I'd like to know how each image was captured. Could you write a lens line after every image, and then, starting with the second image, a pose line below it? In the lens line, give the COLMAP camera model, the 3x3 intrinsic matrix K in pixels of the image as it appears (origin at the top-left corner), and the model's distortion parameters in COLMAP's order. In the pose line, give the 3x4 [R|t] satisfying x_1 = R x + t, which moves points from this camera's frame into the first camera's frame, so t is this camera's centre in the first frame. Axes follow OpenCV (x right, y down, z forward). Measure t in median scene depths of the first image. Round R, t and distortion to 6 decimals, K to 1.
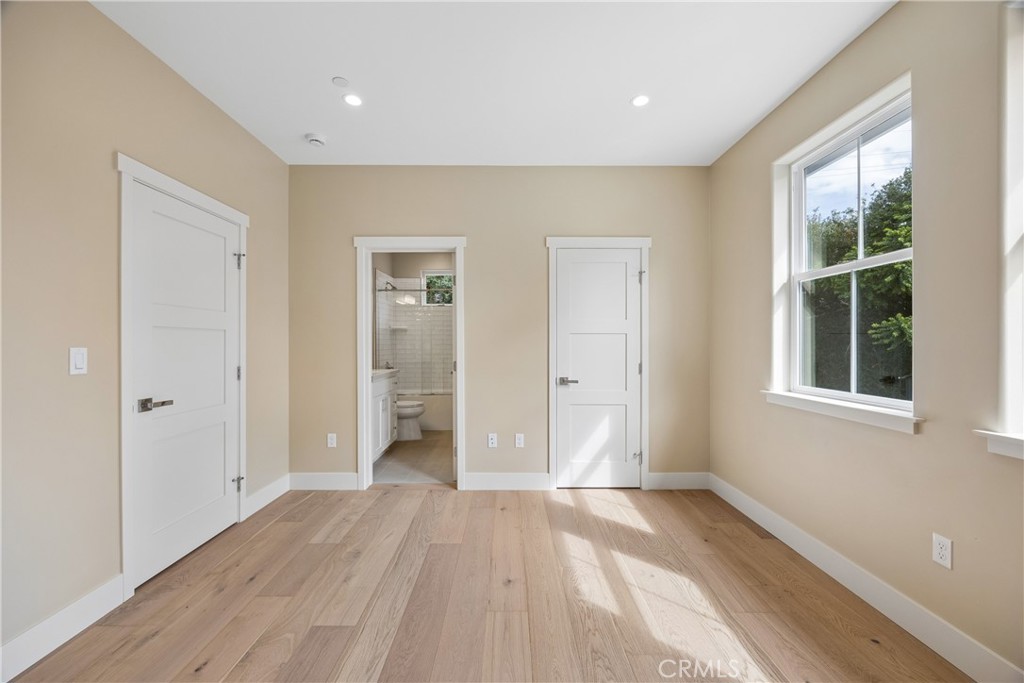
lens RADIAL K [[400.5, 0, 508.9], [0, 400.5, 342.6], [0, 0, 1]] dist [-0.001678, -0.000392]
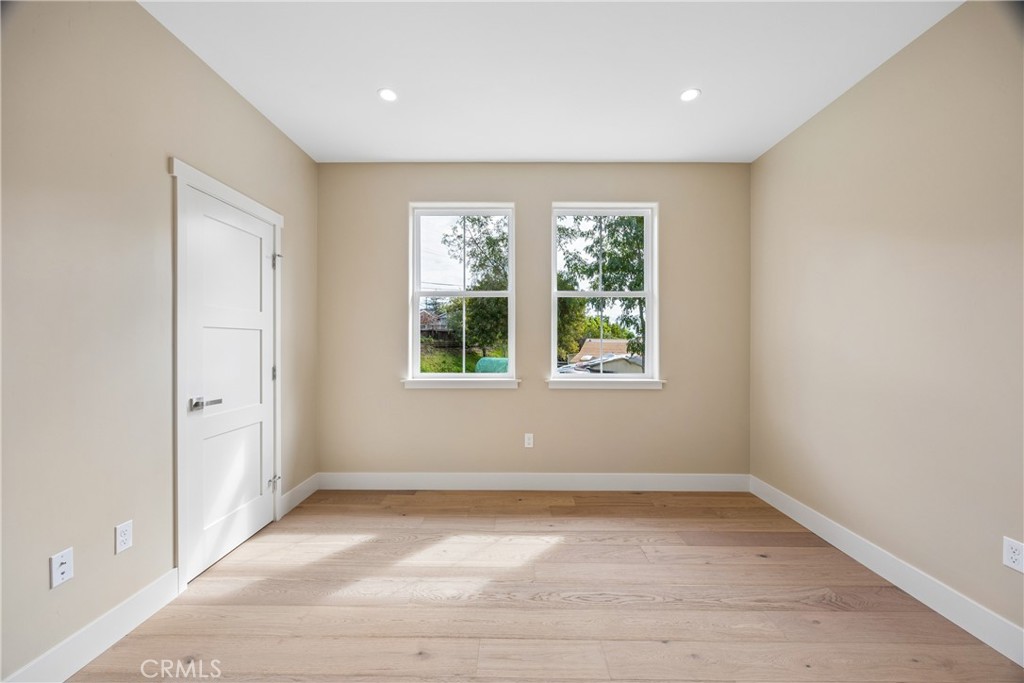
lens RADIAL K [[400.5, 0, 508.5], [0, 400.5, 339.6], [0, 0, 1]] dist [-0.001678, -0.000392]
pose [[-0.000332, 0.001252, 0.999999, -0.599068], [-0.001225, 0.999998, -0.001252, -0.004082], [-0.999999, -0.001226, -0.000331, 0.649767]]
